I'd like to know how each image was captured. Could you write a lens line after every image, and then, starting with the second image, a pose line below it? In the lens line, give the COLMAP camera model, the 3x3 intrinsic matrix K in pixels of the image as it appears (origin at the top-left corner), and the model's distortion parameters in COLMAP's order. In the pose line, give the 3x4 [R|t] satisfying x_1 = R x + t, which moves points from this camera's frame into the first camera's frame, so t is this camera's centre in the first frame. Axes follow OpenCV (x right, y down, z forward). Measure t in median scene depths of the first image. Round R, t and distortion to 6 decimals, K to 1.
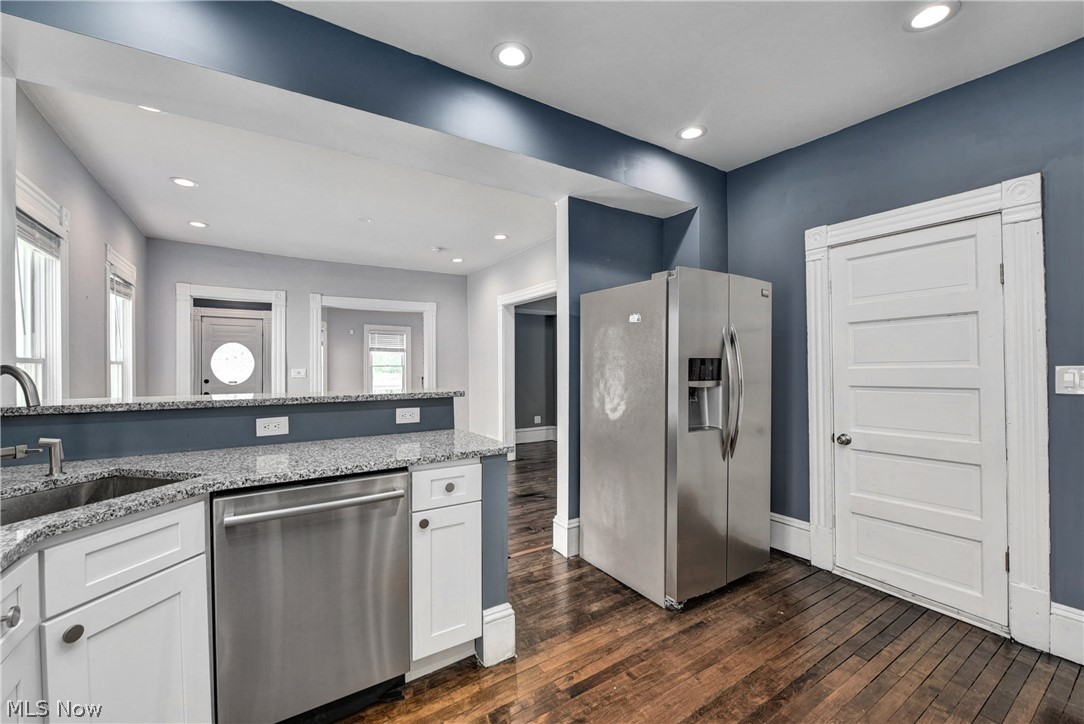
lens RADIAL K [[434.0, 0, 544.3], [0, 434.0, 363.4], [0, 0, 1]] dist [-0.009484, -0.000926]
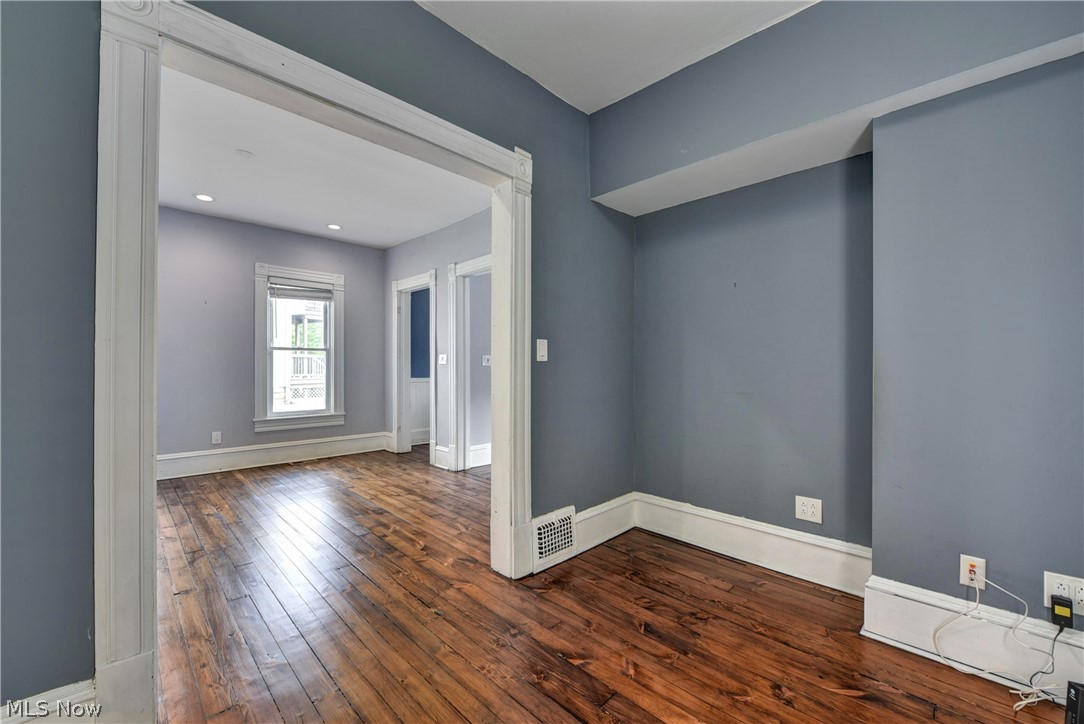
lens RADIAL K [[434.0, 0, 541.5], [0, 434.0, 367.5], [0, 0, 1]] dist [-0.009484, -0.000926]
pose [[0.196633, 0.002412, -0.980474, 0.826296], [0.005027, 0.999981, 0.003468, 0.093289], [0.980464, -0.005610, 0.196618, 2.531526]]
